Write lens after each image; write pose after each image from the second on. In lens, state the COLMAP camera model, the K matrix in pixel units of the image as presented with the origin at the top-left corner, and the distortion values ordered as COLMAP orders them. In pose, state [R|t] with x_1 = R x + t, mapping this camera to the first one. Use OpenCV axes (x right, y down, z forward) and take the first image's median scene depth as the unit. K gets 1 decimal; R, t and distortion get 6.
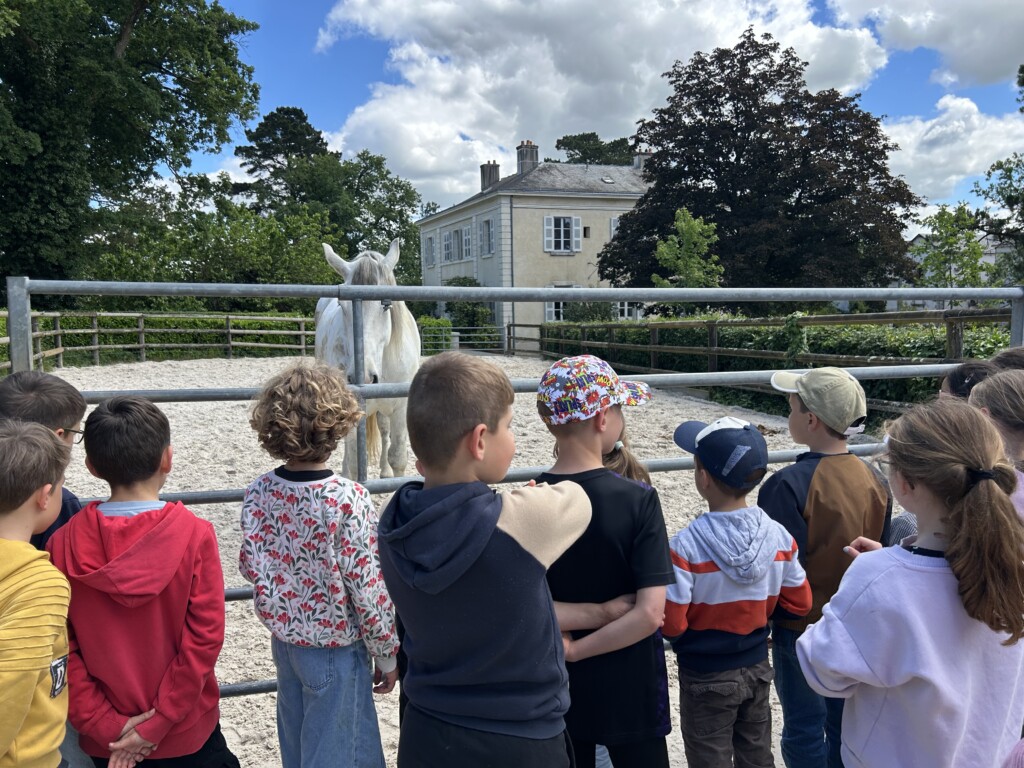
lens RADIAL K [[759.4, 0, 512.0], [0, 759.4, 384.0], [0, 0, 1]] dist [0.007990, 0.001796]
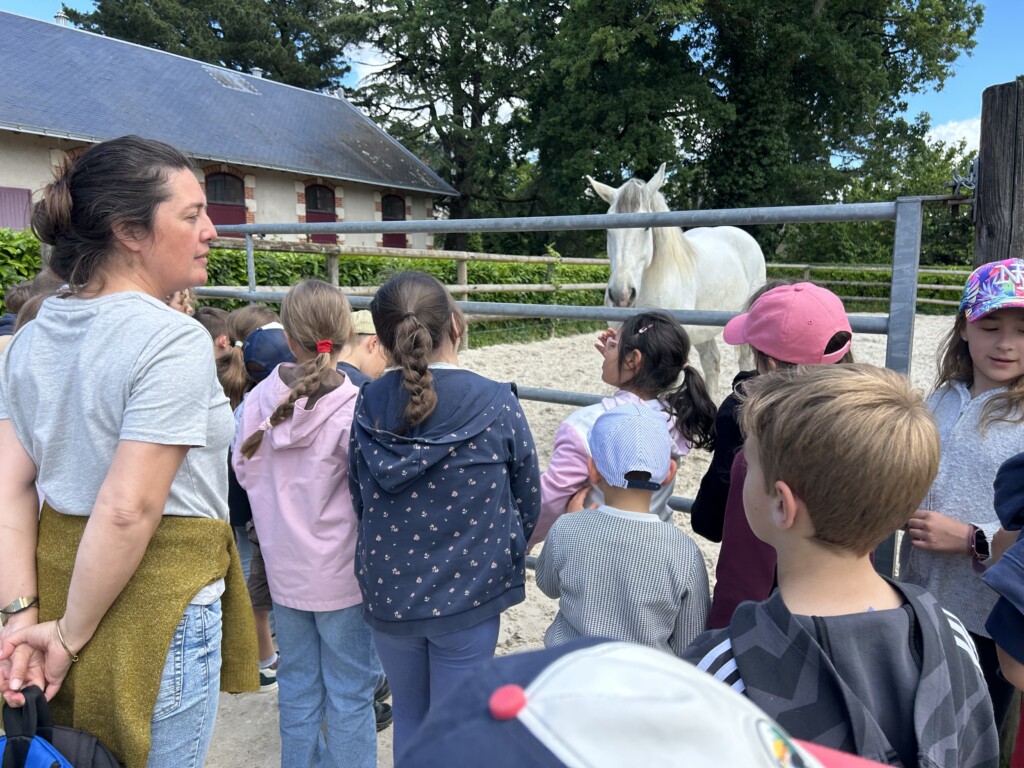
lens RADIAL K [[794.2, 0, 512.0], [0, 794.2, 384.0], [0, 0, 1]] dist [0.026275, -0.031322]
pose [[0.597917, 0.124105, -0.791892, 0.146169], [-0.090173, 0.992084, 0.087395, 0.009318], [0.796470, 0.019152, 0.604374, 0.026001]]
